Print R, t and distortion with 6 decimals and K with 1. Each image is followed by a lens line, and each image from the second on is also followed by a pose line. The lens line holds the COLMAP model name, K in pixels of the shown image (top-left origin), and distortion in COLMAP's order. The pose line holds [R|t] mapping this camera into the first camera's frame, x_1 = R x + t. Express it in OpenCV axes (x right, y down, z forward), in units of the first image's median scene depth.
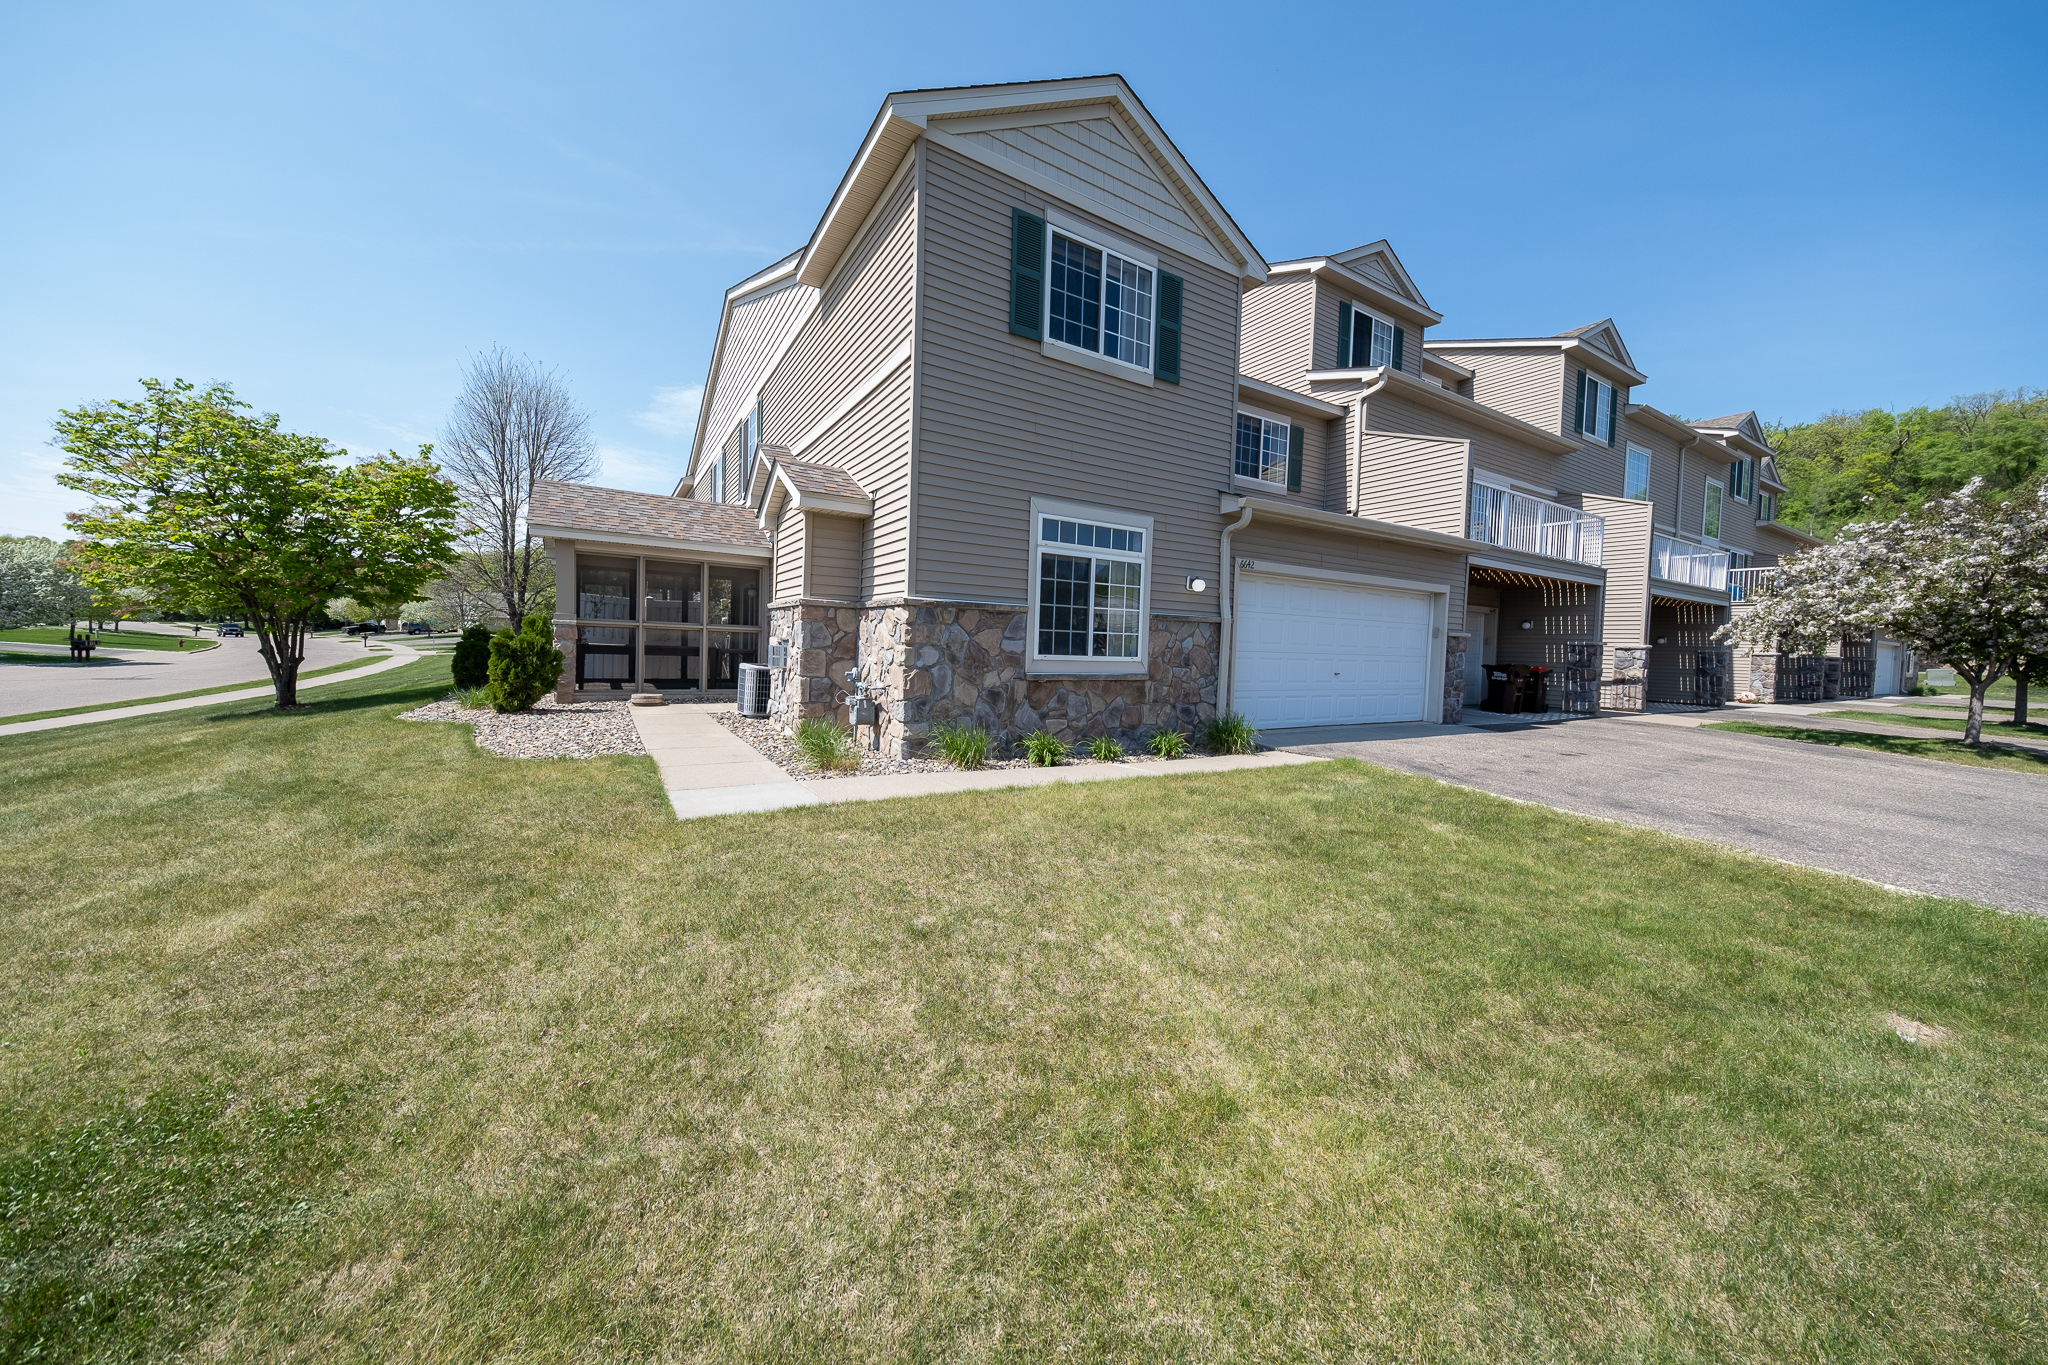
lens RADIAL K [[695.7, 0, 1017.8], [0, 695.7, 678.7], [0, 0, 1]] dist [0.010181, -0.001153]
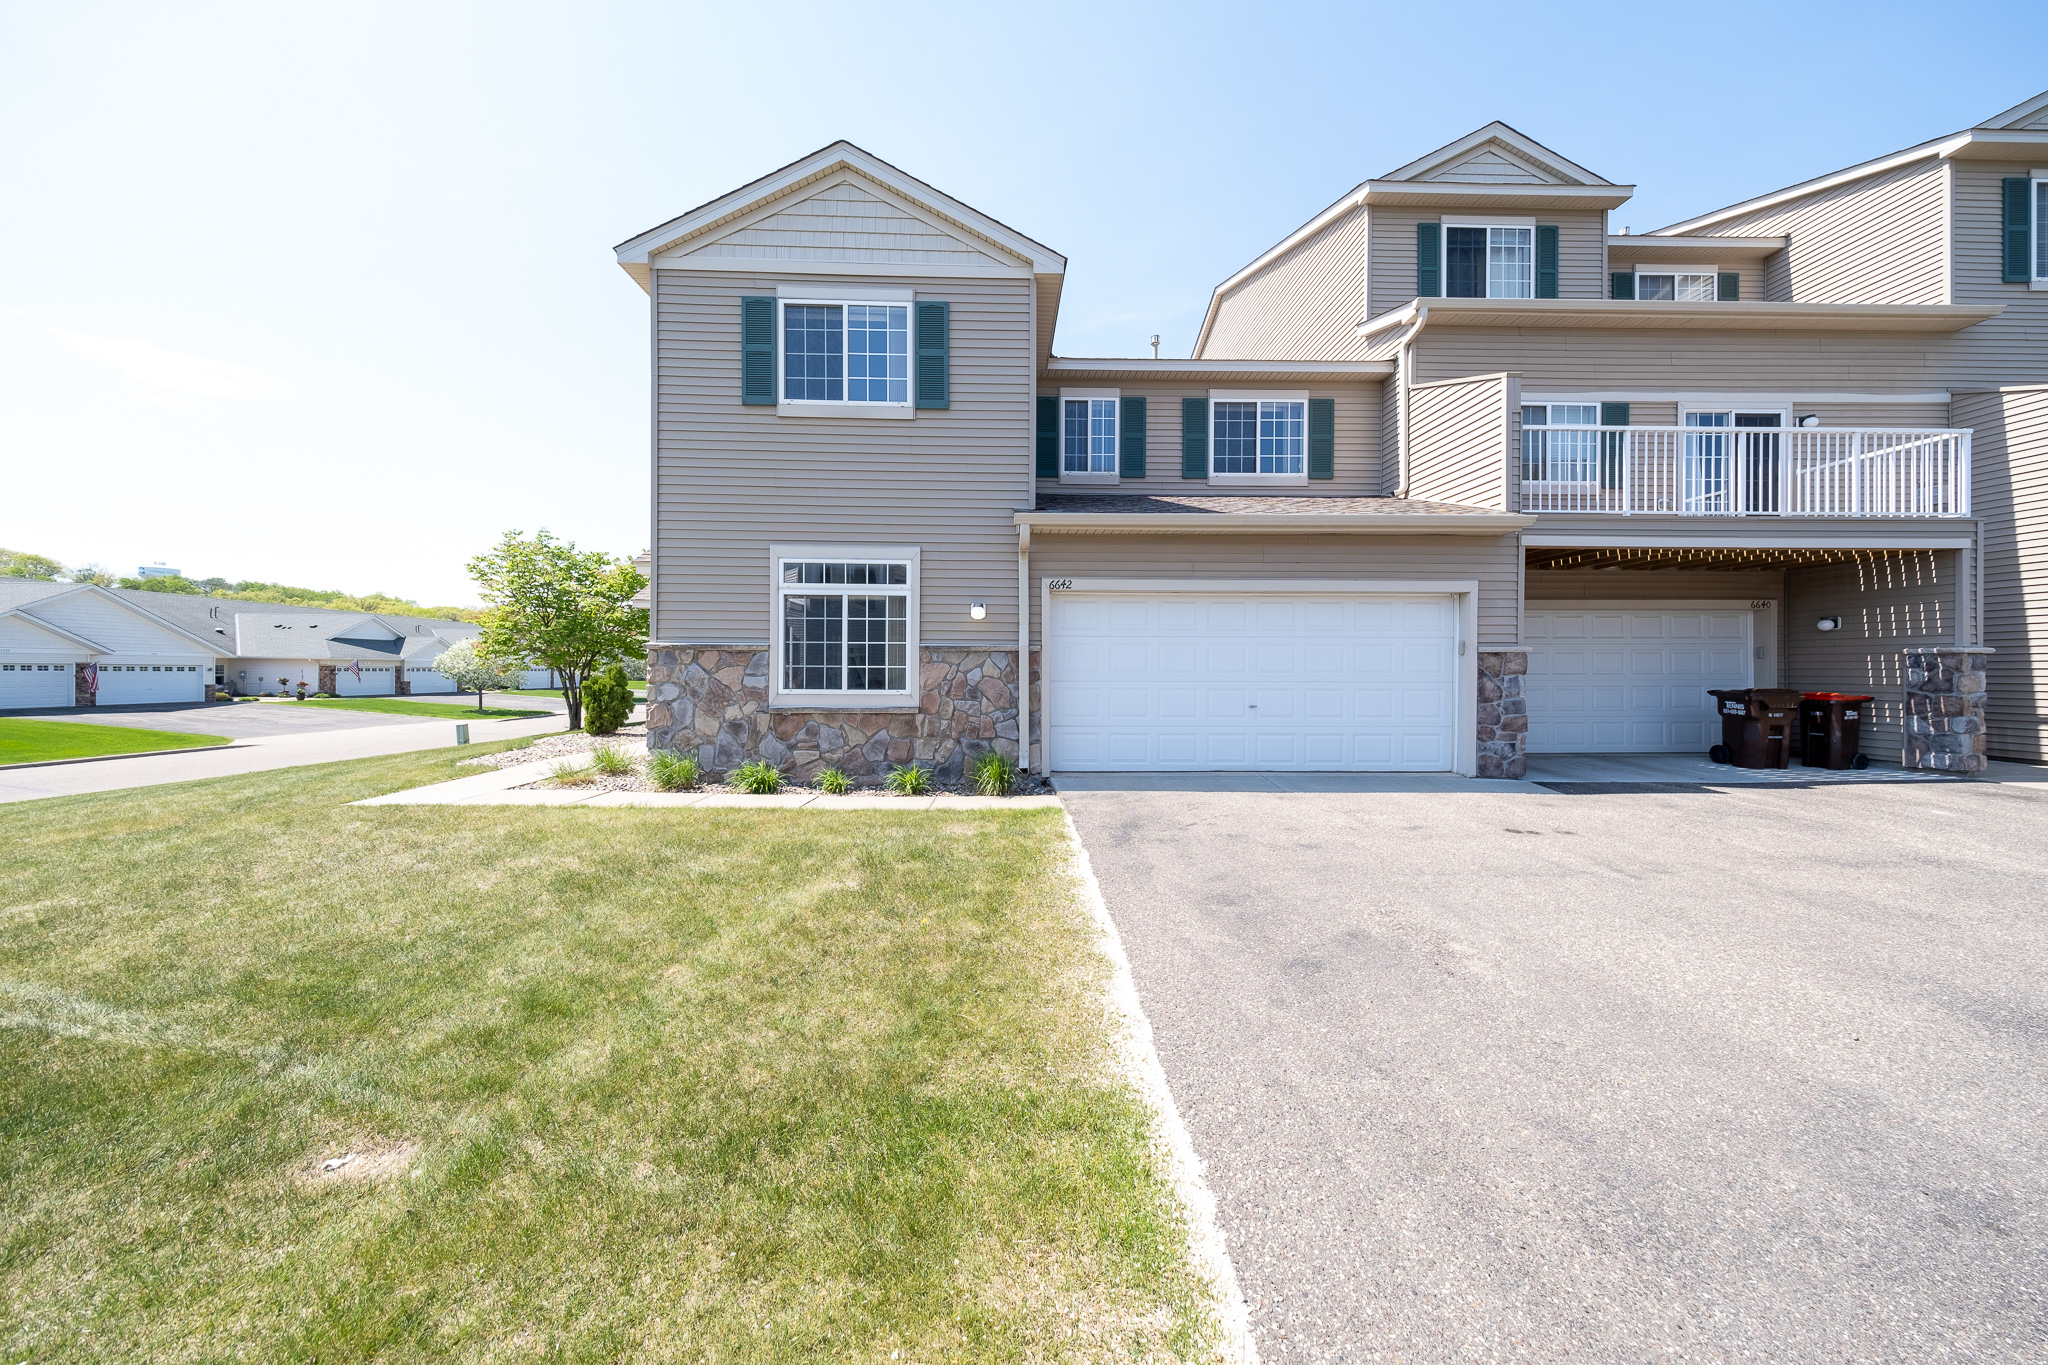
lens RADIAL K [[695.7, 0, 1020.1], [0, 695.7, 681.6], [0, 0, 1]] dist [0.010181, -0.001153]
pose [[0.868498, -0.020796, -0.495255, 0.800098], [-0.000182, 0.999106, -0.042273, -0.001108], [0.495692, 0.036804, 0.867718, 0.223710]]
